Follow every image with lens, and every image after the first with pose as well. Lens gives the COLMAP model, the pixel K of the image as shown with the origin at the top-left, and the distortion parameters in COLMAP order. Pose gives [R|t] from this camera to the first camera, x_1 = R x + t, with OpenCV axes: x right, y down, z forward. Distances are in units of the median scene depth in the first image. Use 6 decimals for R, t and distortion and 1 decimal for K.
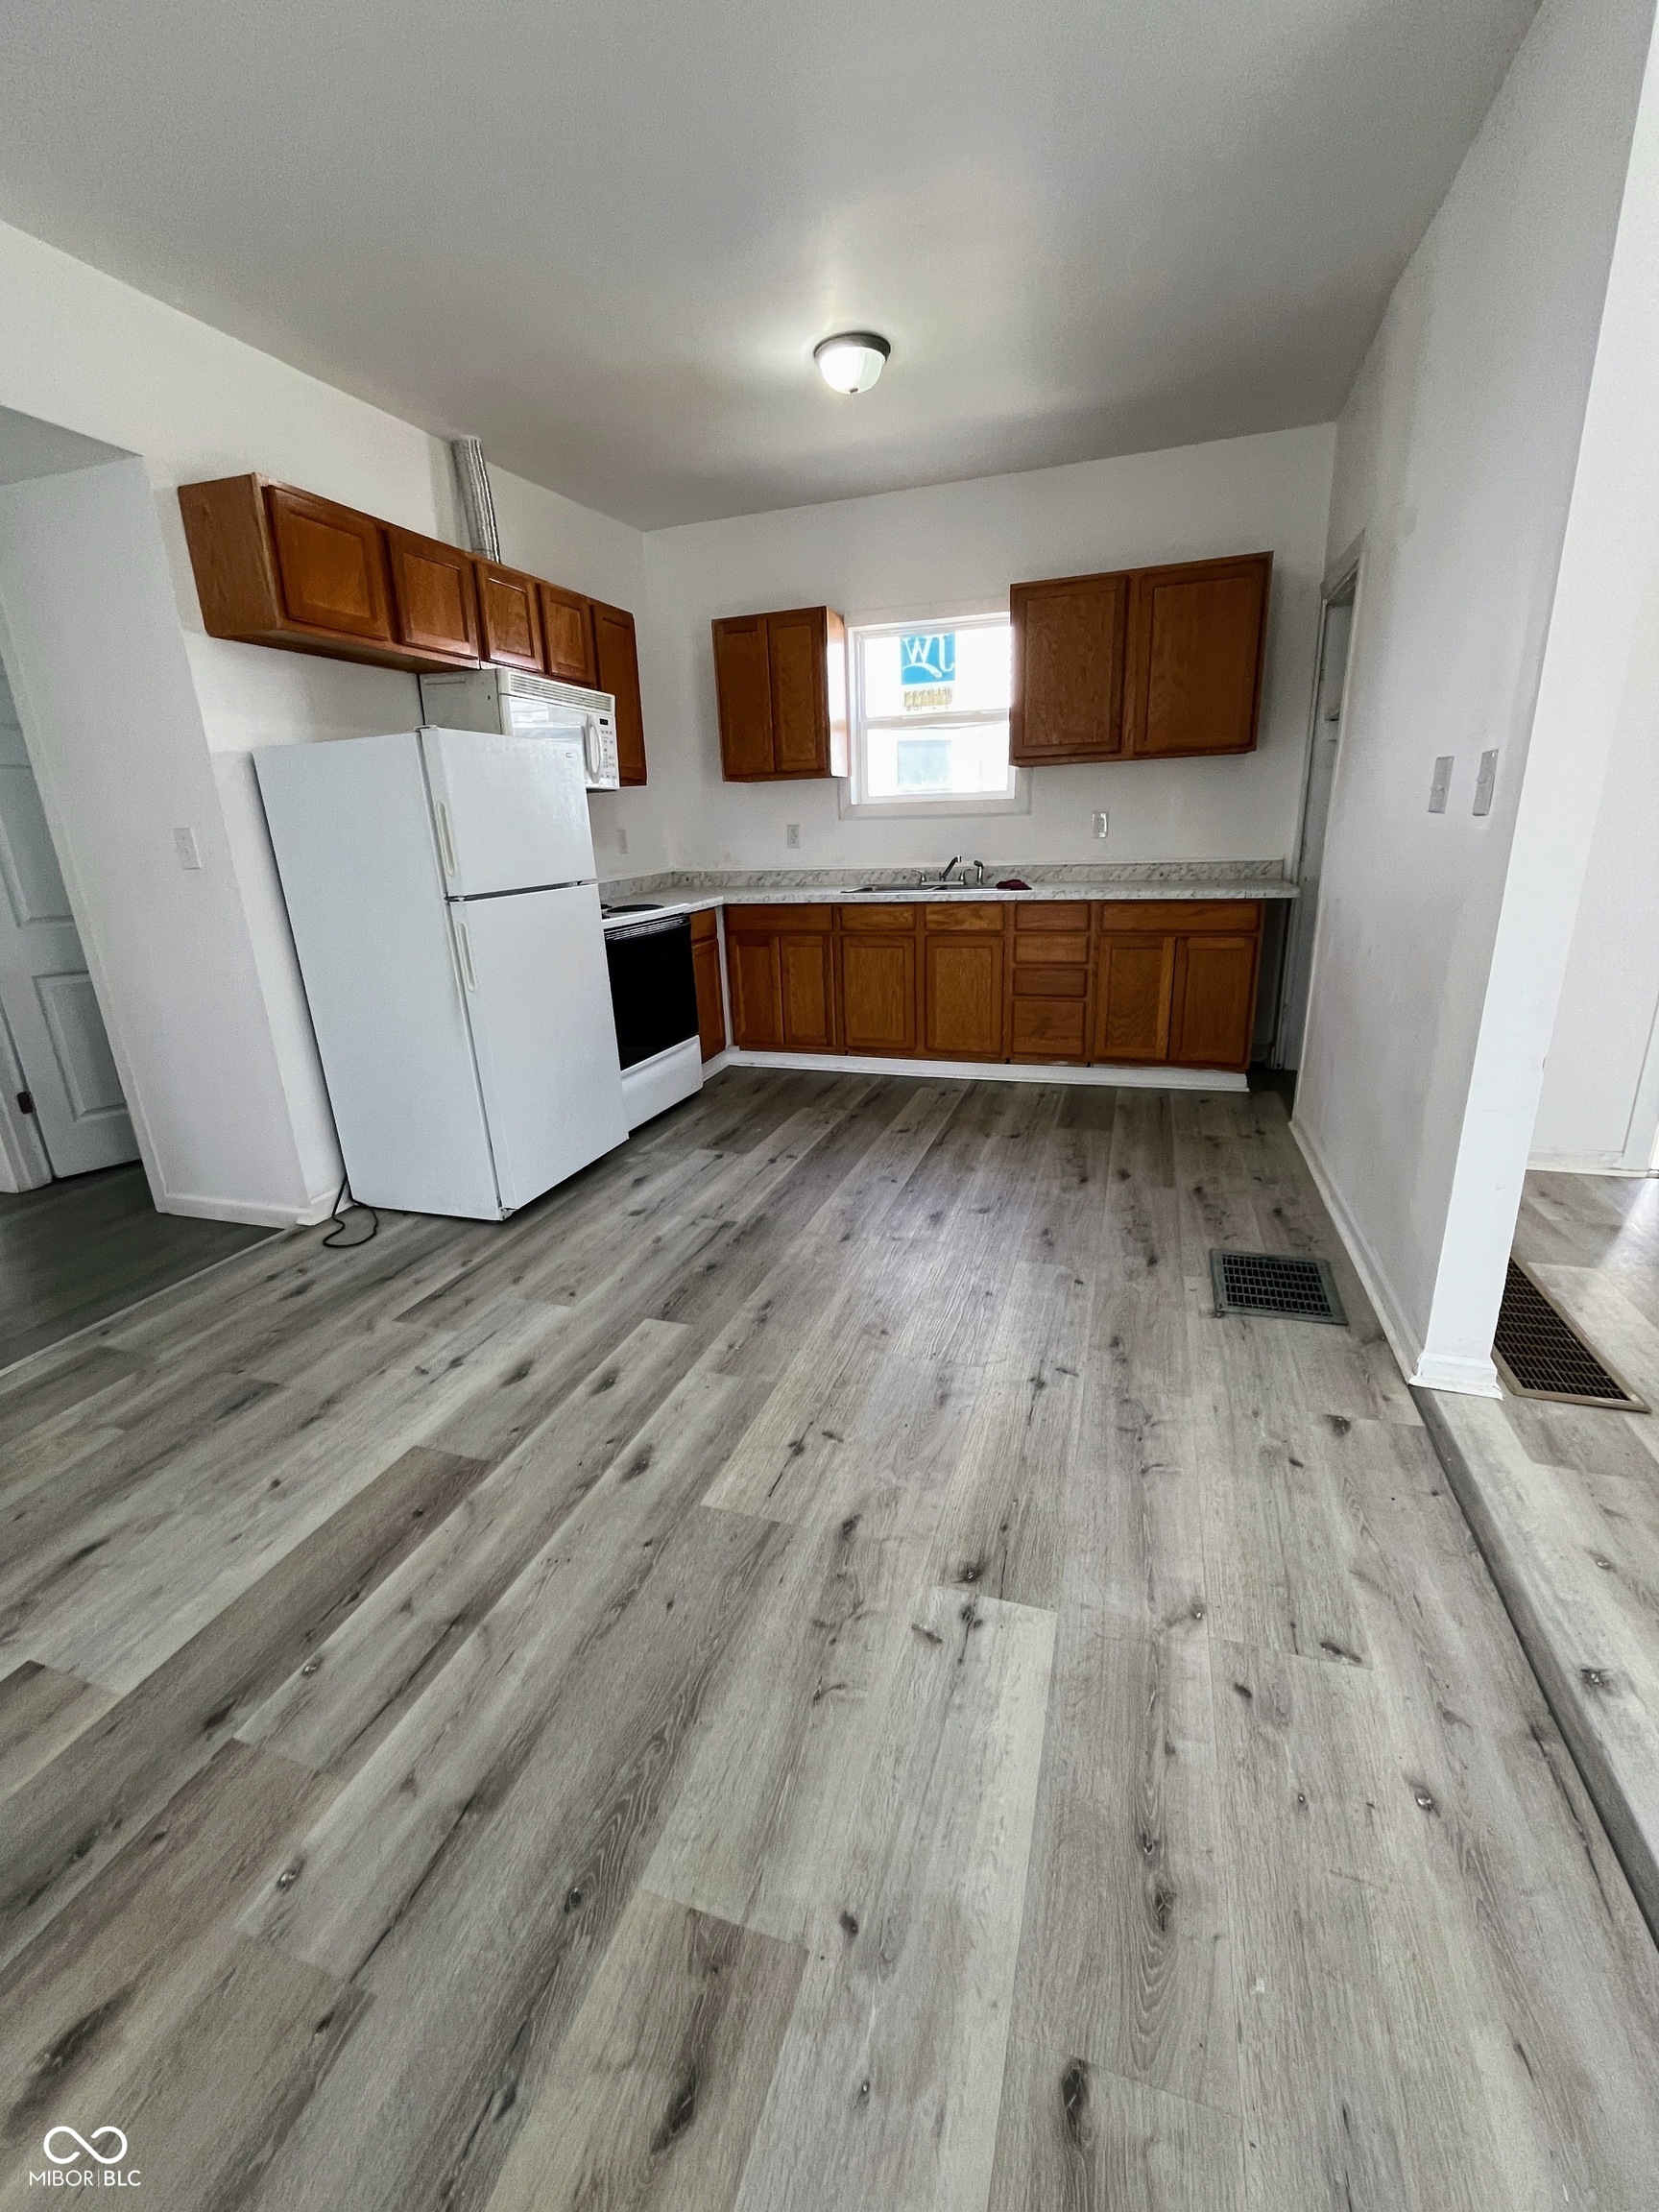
lens RADIAL K [[908.9, 0, 827.7], [0, 908.9, 1103.6], [0, 0, 1]] dist [-0.002915, -0.000616]
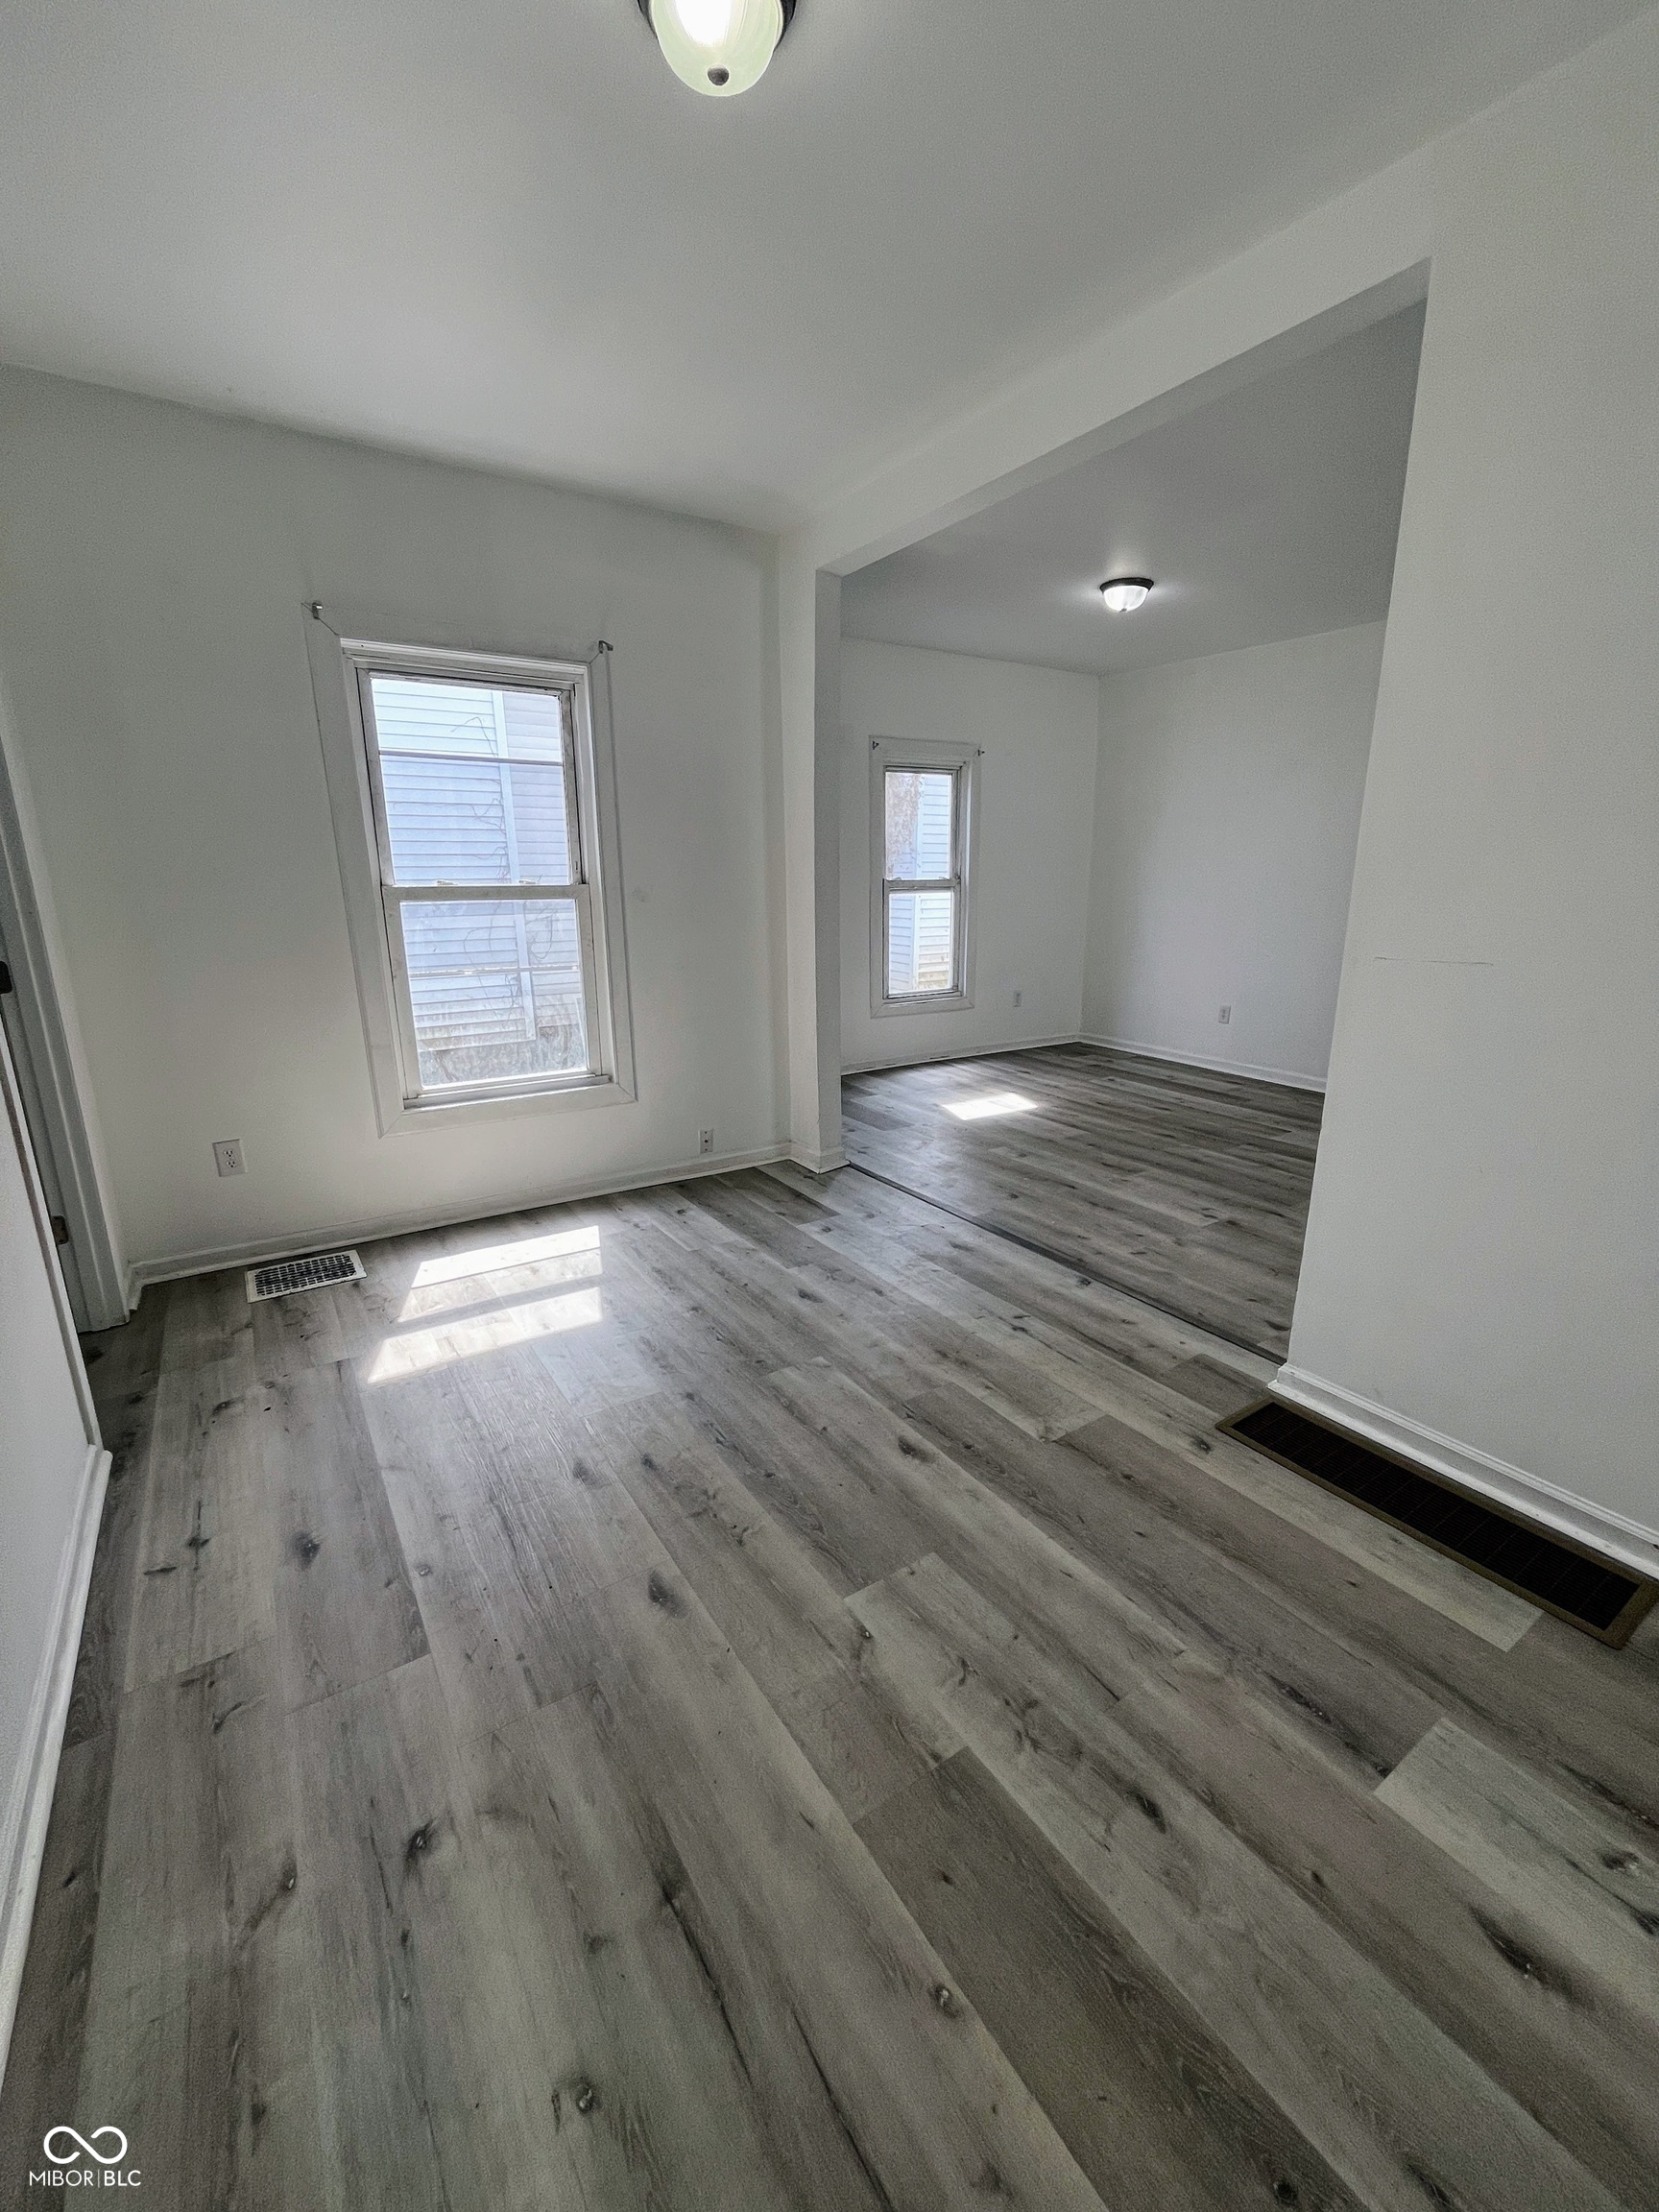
lens RADIAL K [[908.9, 0, 828.1], [0, 908.9, 1100.2], [0, 0, 1]] dist [-0.002915, -0.000616]
pose [[-0.619996, 0.242878, -0.746066, 2.923505], [-0.190249, 0.875968, 0.443268, -0.702689], [0.761190, 0.416763, -0.496889, 1.471191]]
